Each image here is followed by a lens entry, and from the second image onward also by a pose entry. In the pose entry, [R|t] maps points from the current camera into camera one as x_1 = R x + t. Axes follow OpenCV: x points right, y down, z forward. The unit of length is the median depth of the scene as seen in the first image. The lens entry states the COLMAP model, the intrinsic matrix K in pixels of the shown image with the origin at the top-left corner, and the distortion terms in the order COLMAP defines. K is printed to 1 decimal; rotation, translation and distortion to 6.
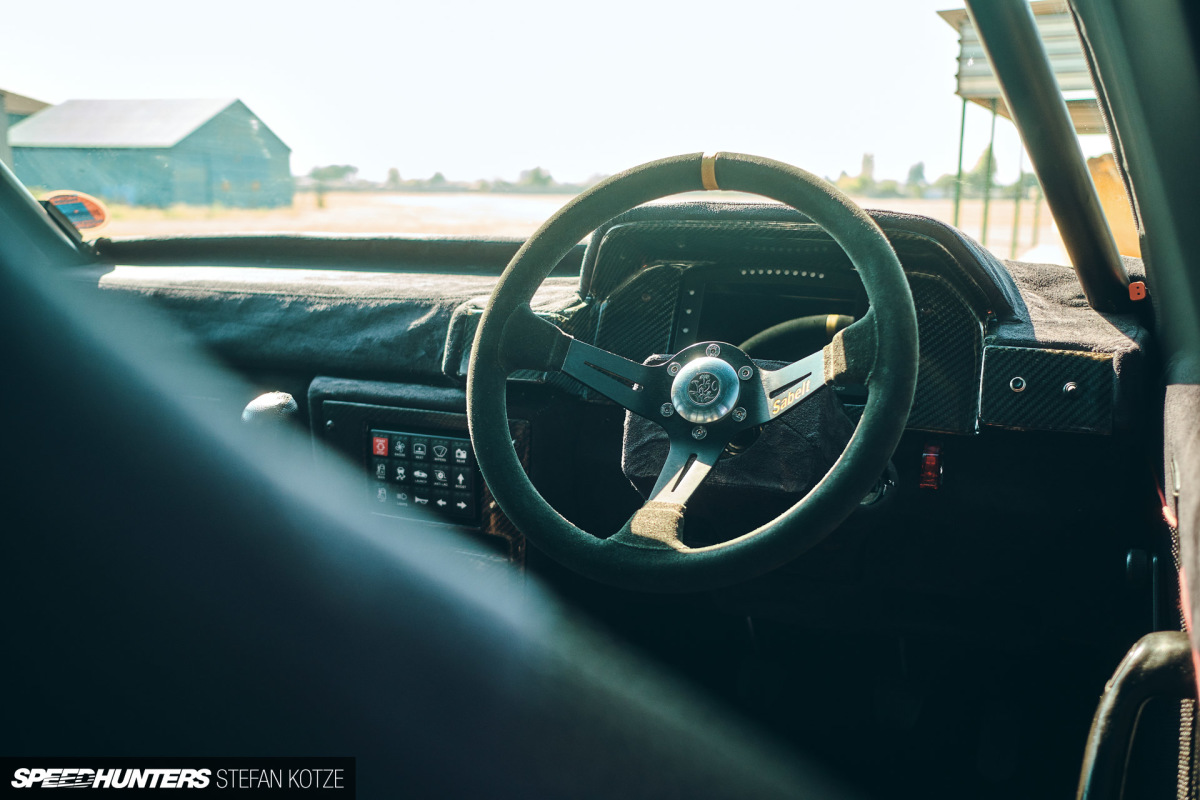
lens RADIAL K [[1133.6, 0, 600.0], [0, 1133.6, 400.0], [0, 0, 1]] dist [-0.046388, 0.020764]
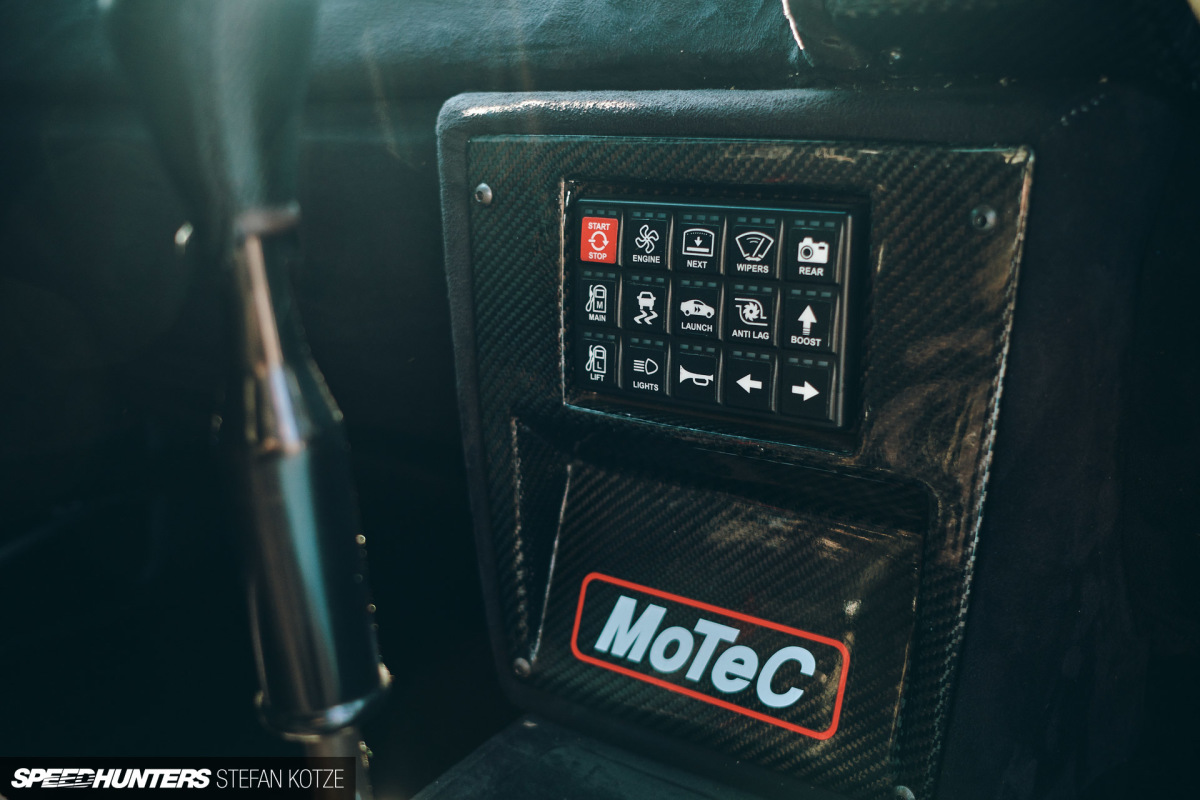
lens RADIAL K [[1133.6, 0, 600.0], [0, 1133.6, 400.0], [0, 0, 1]] dist [-0.046388, 0.020764]
pose [[0.982721, 0.047760, -0.178825, -0.120428], [-0.039470, 0.997987, 0.049631, 0.079034], [0.180836, -0.041715, 0.982628, 0.610610]]
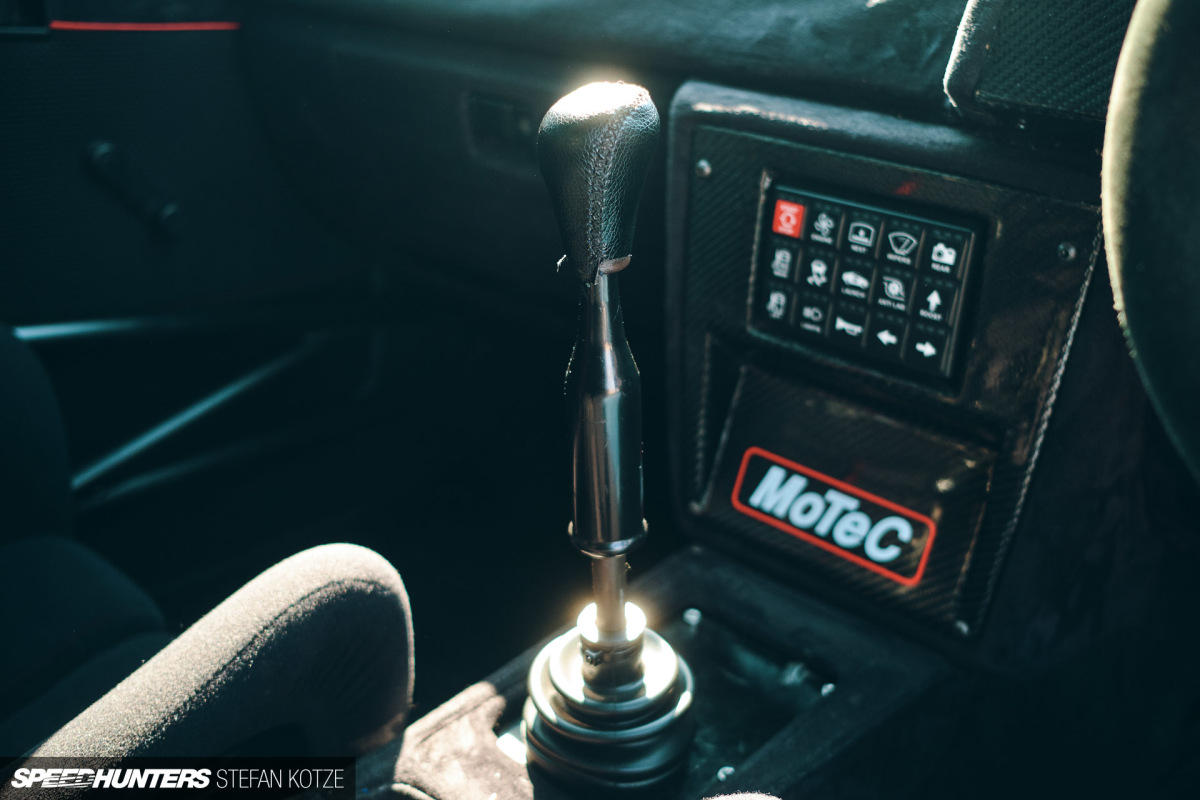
lens RADIAL K [[1133.6, 0, 600.0], [0, 1133.6, 400.0], [0, 0, 1]] dist [-0.046388, 0.020764]
pose [[0.951473, 0.167824, -0.257943, -0.125713], [-0.109865, 0.968218, 0.224686, 0.013008], [0.287453, -0.185443, 0.939671, 0.444899]]
